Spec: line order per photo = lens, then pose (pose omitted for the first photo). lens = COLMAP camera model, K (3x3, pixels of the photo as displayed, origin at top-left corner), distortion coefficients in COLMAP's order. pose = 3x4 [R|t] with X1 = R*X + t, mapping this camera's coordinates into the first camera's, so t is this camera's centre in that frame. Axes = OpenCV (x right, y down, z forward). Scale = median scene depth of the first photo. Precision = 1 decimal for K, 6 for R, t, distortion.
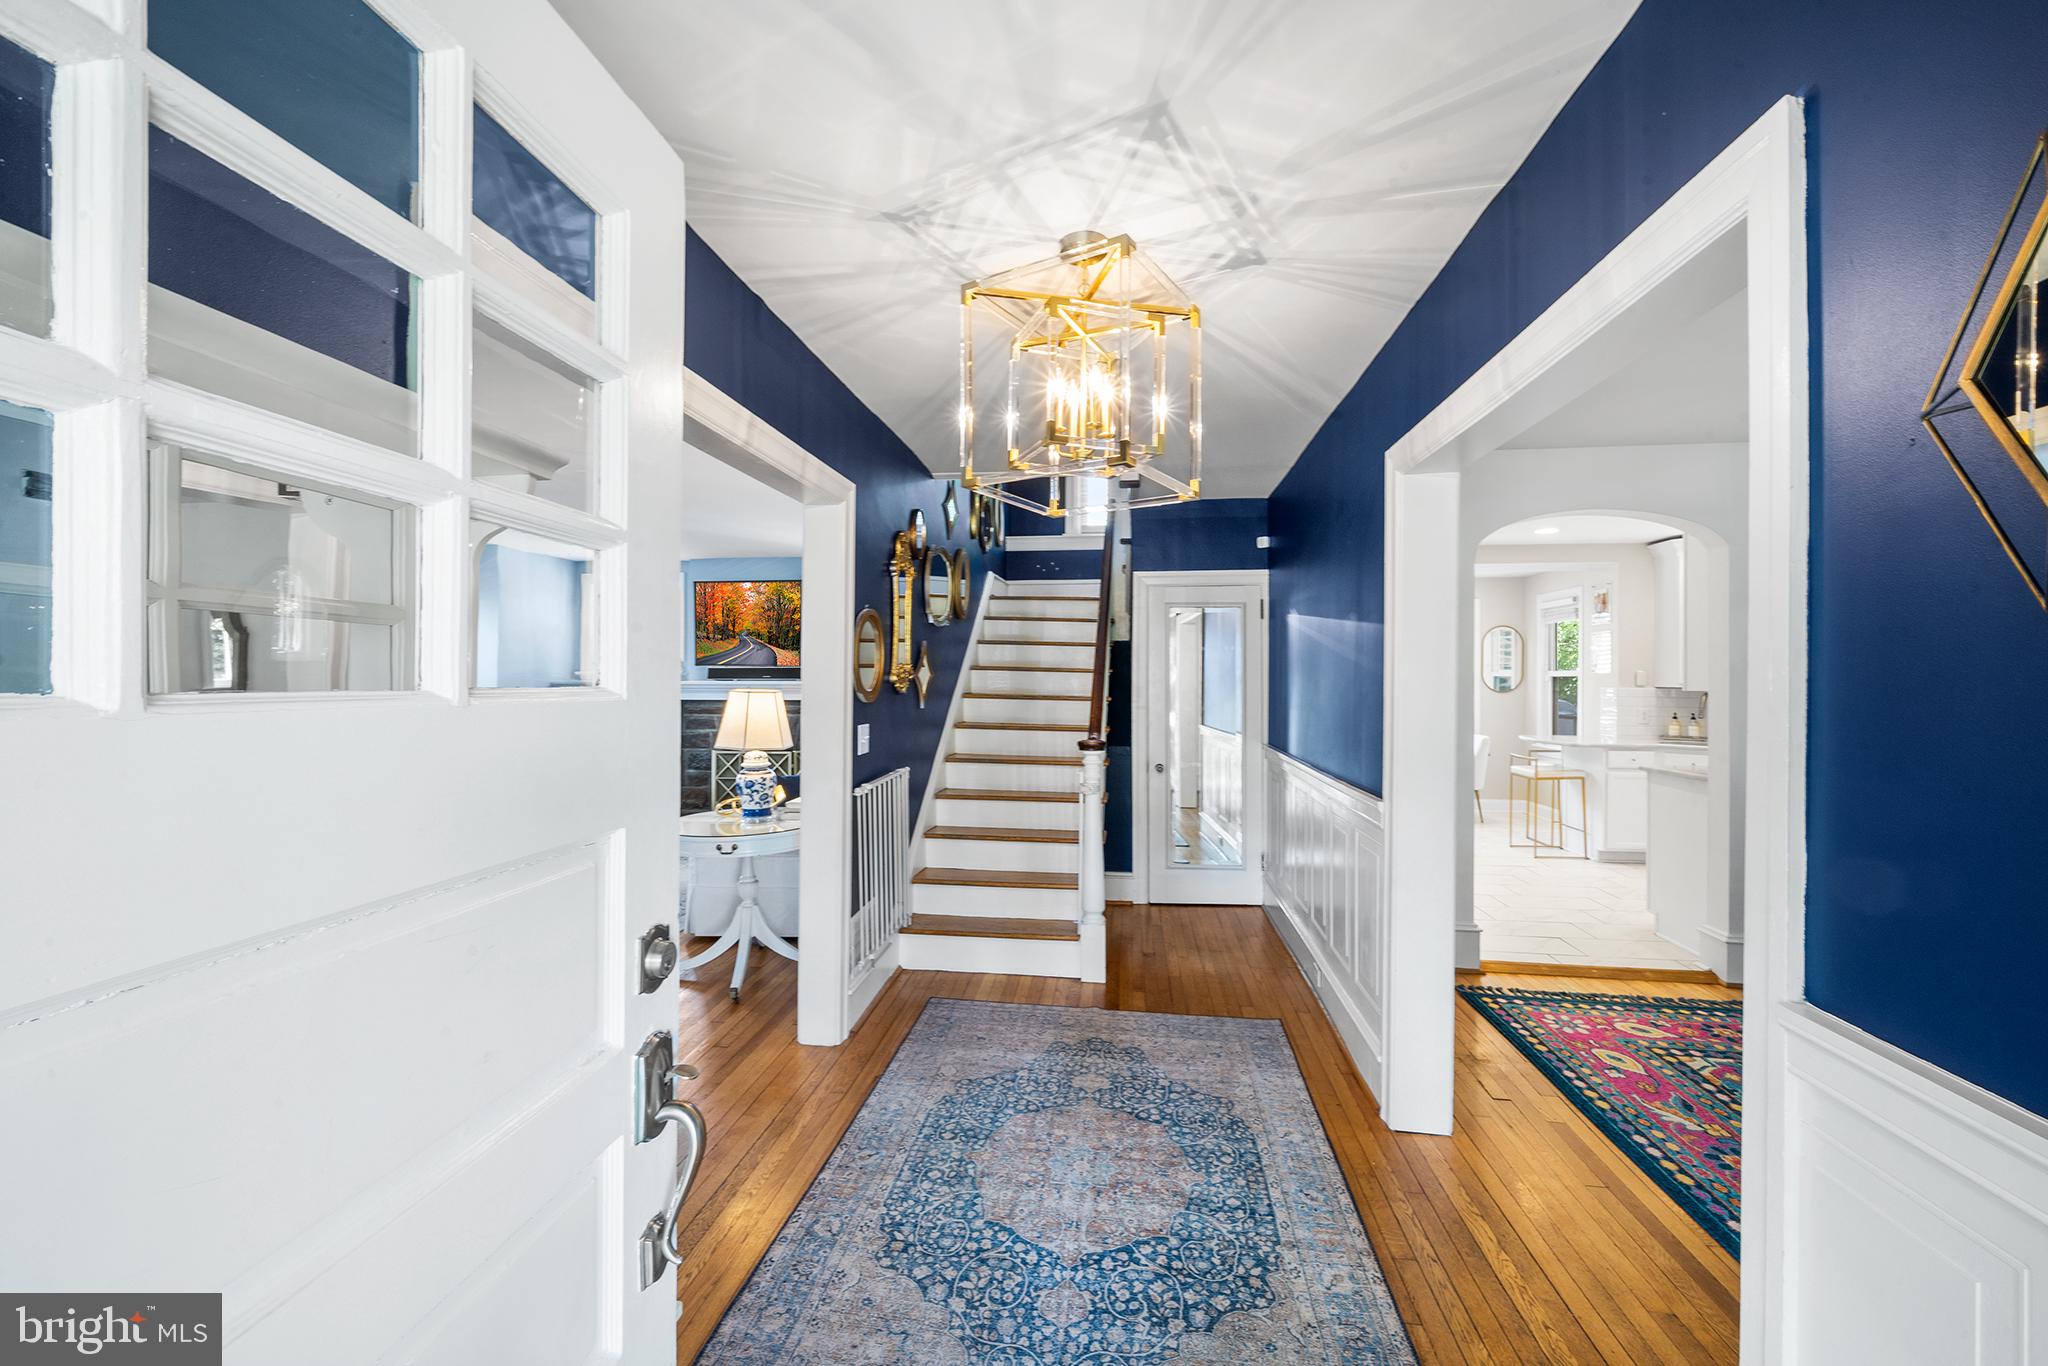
lens RADIAL K [[817.4, 0, 1023.5], [0, 817.4, 677.2], [0, 0, 1]] dist [-0.001361, -0.001099]
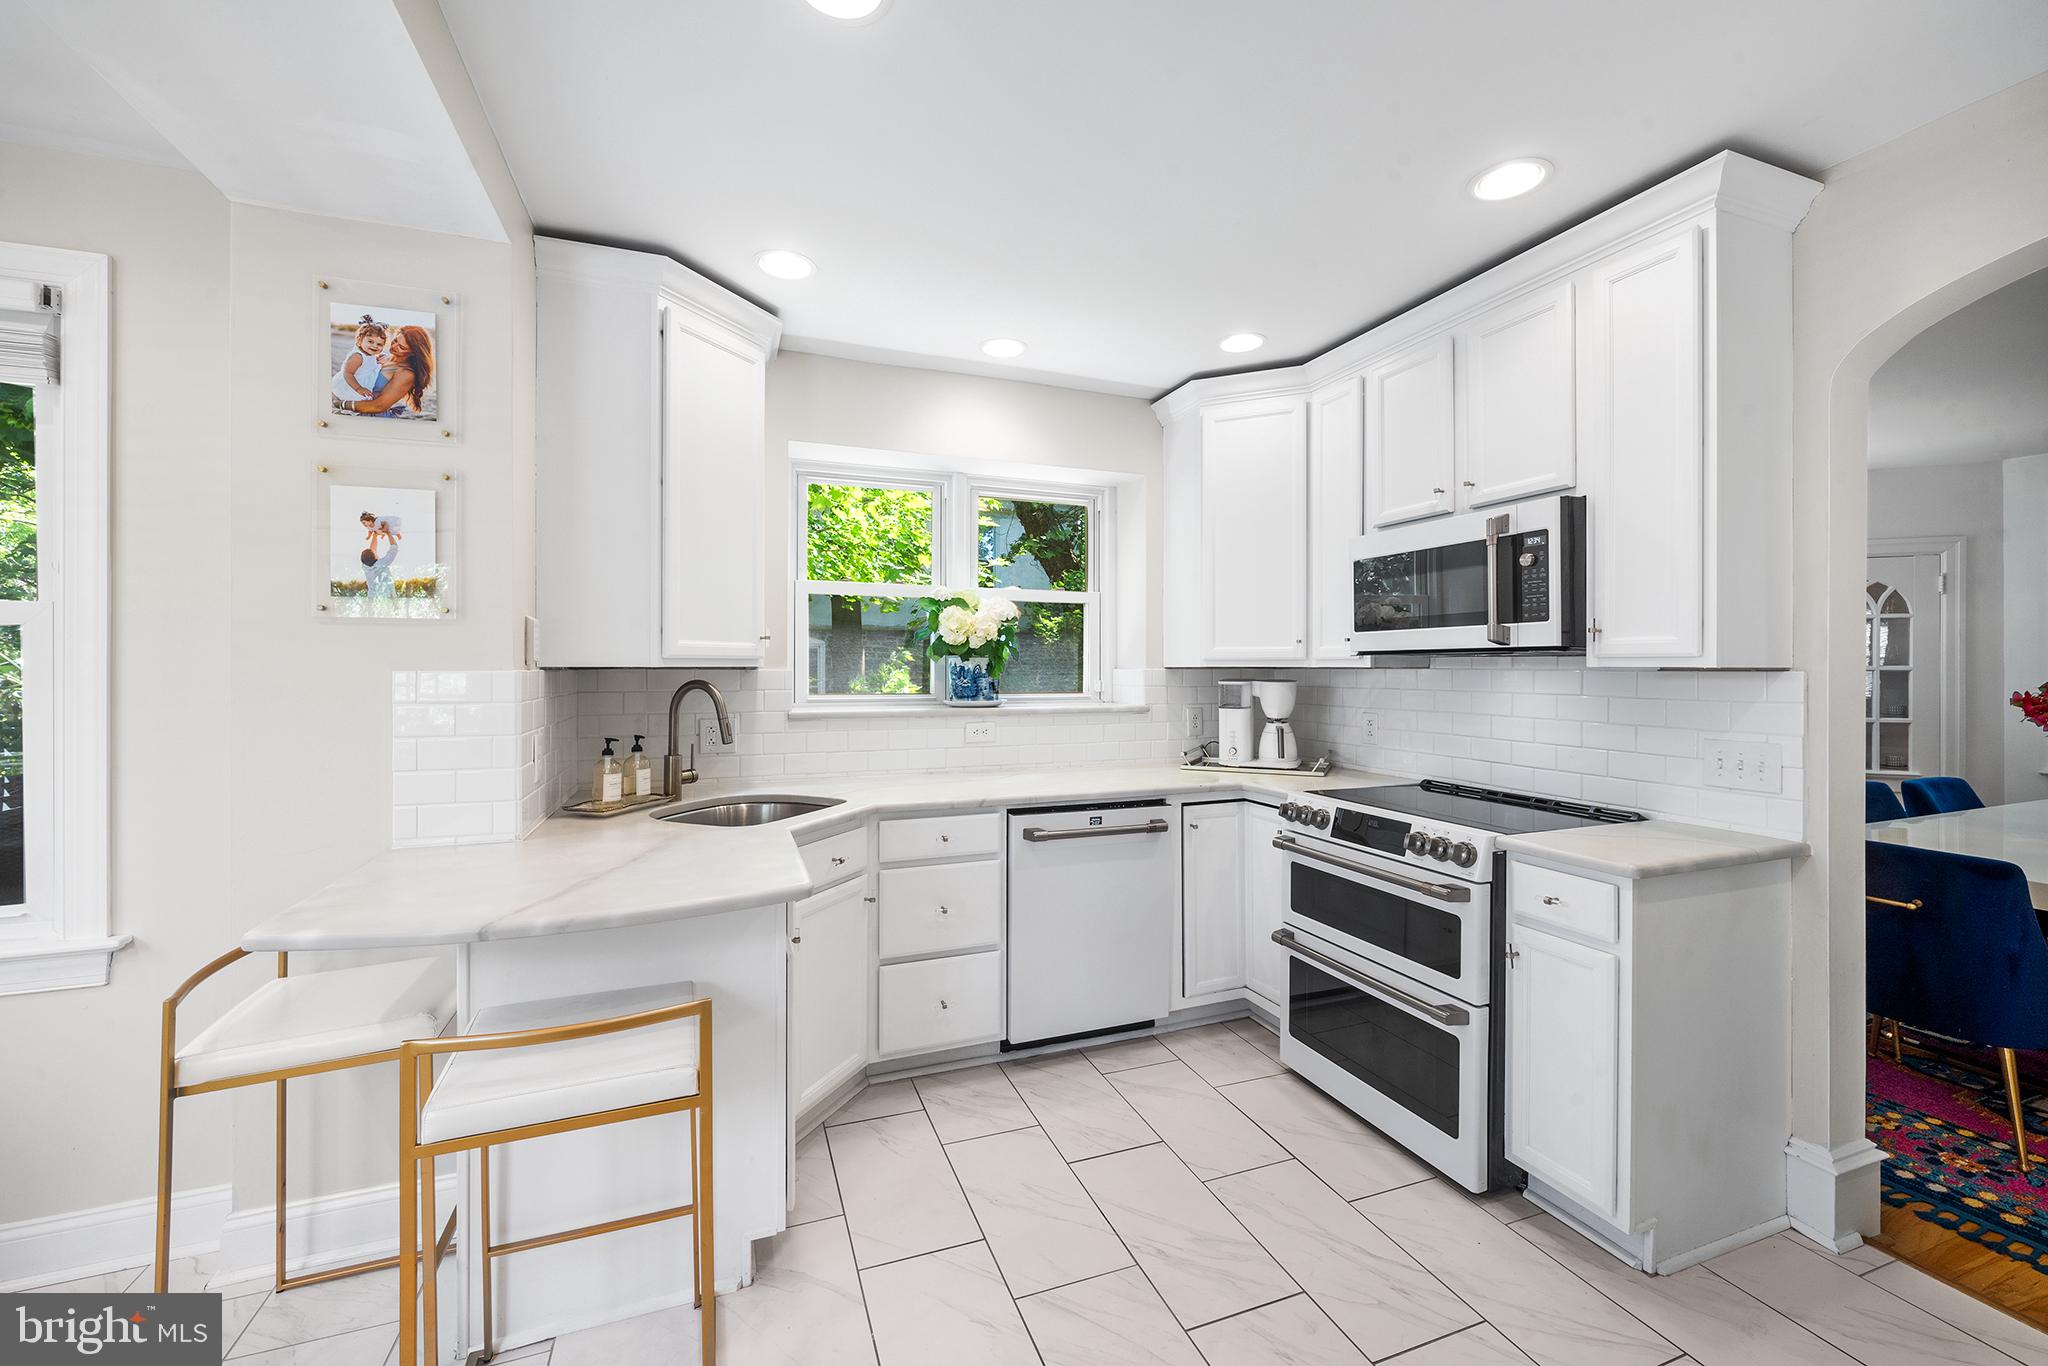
lens RADIAL K [[817.4, 0, 1025.6], [0, 817.4, 670.2], [0, 0, 1]] dist [-0.001361, -0.001099]
pose [[-0.472506, -0.004929, 0.881314, 0.779677], [-0.001775, 0.999988, 0.004641, 0.022496], [-0.881326, 0.000628, -0.472509, 2.001466]]
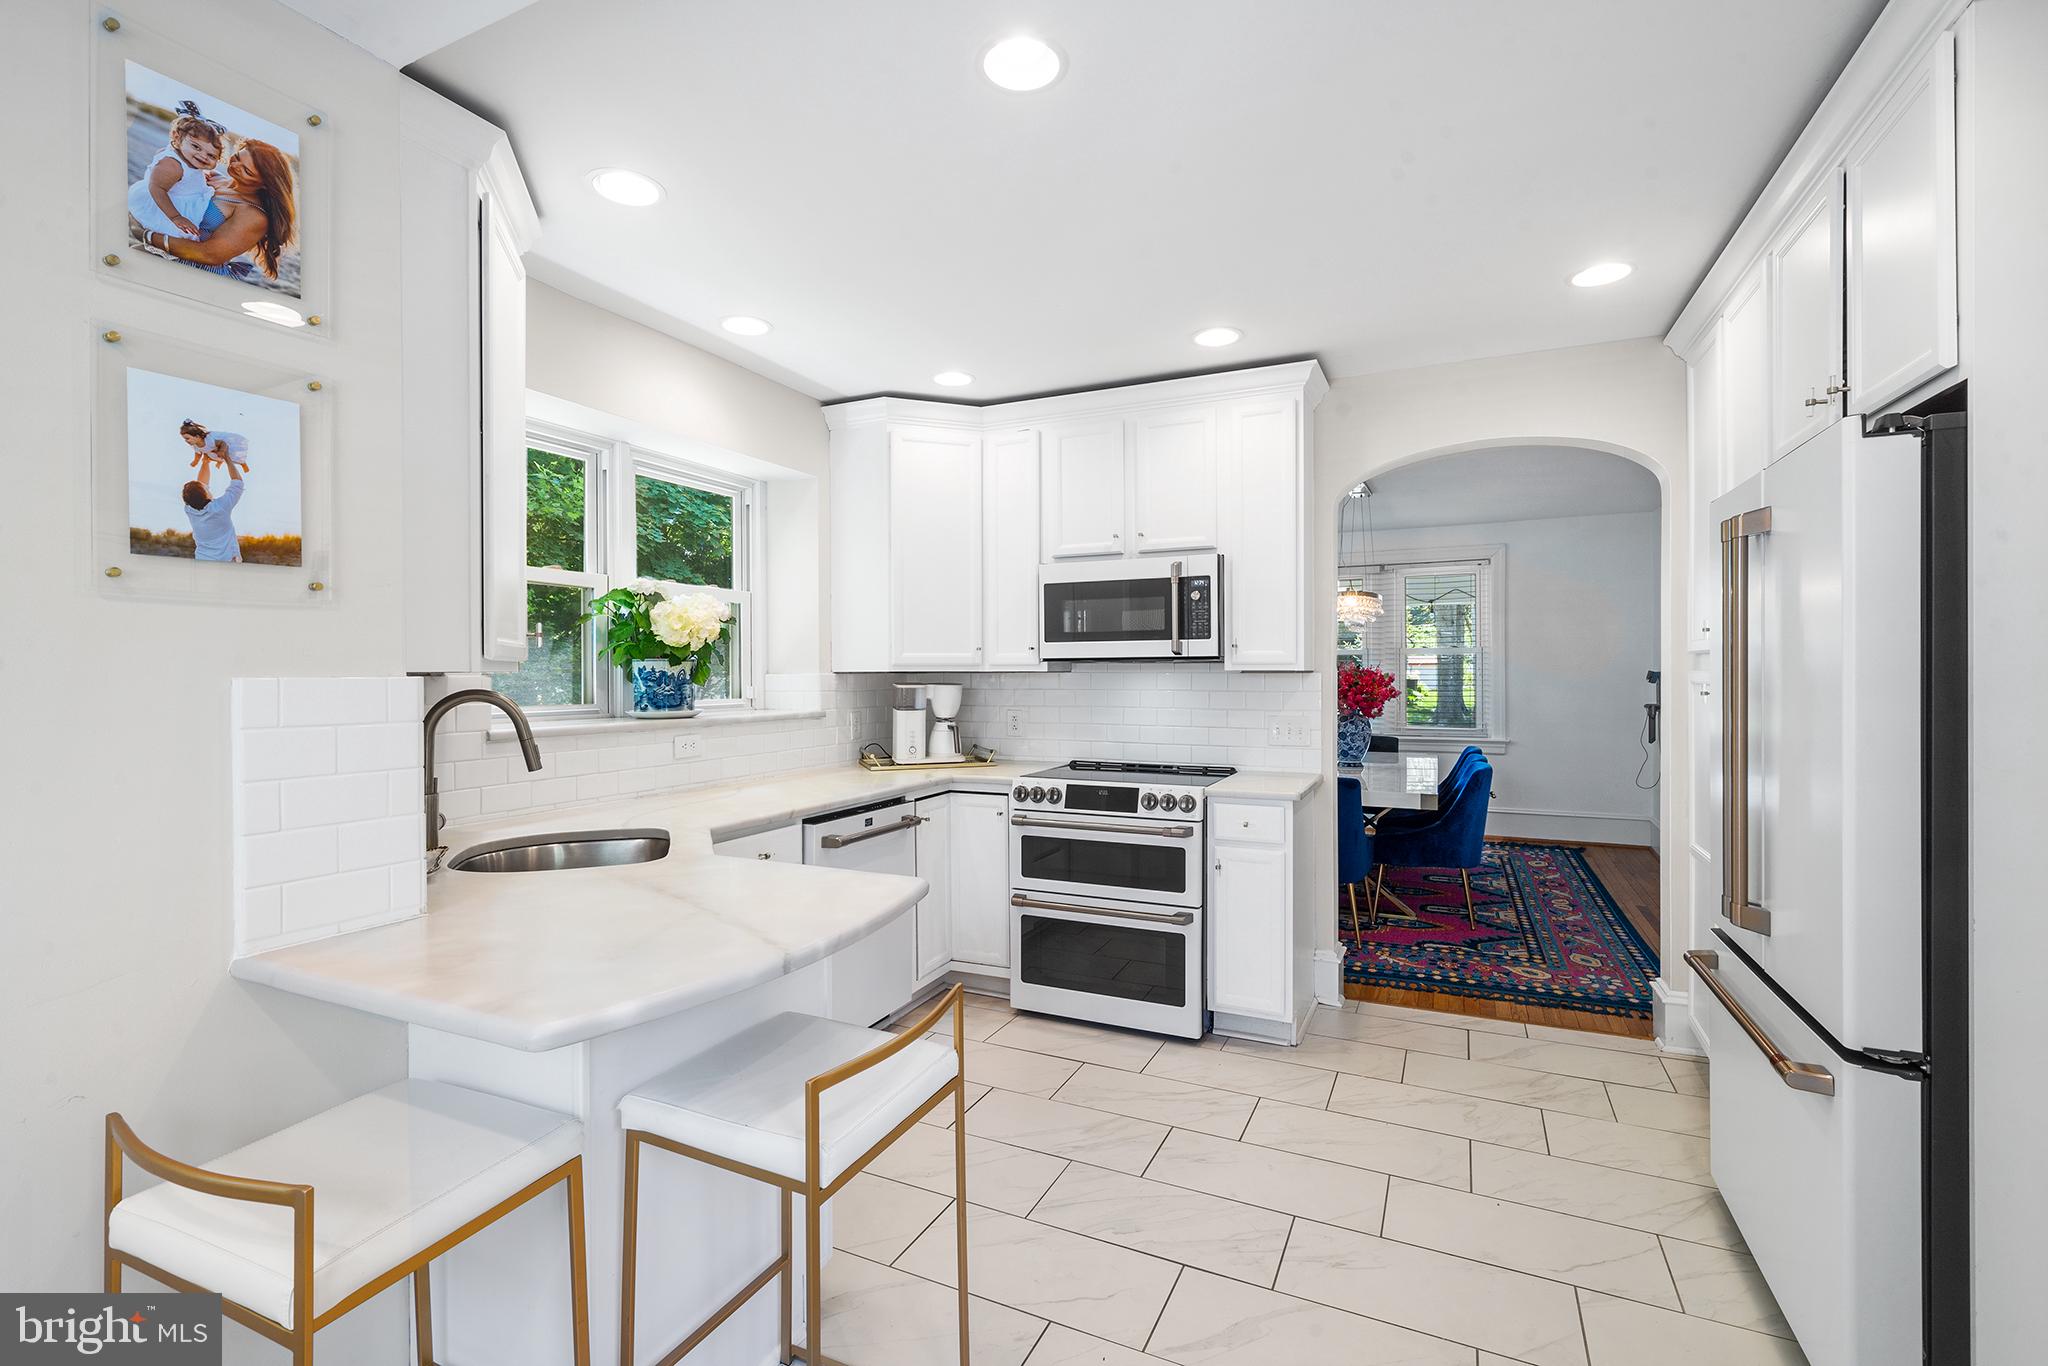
lens RADIAL K [[911.7, 0, 1020.3], [0, 911.7, 679.0], [0, 0, 1]] dist [-0.008209, 0.001045]
pose [[-0.951193, -0.001472, 0.308592, 1.041766], [0.000817, 0.999973, 0.007288, 0.024141], [-0.308594, 0.007184, -0.951167, 2.402871]]
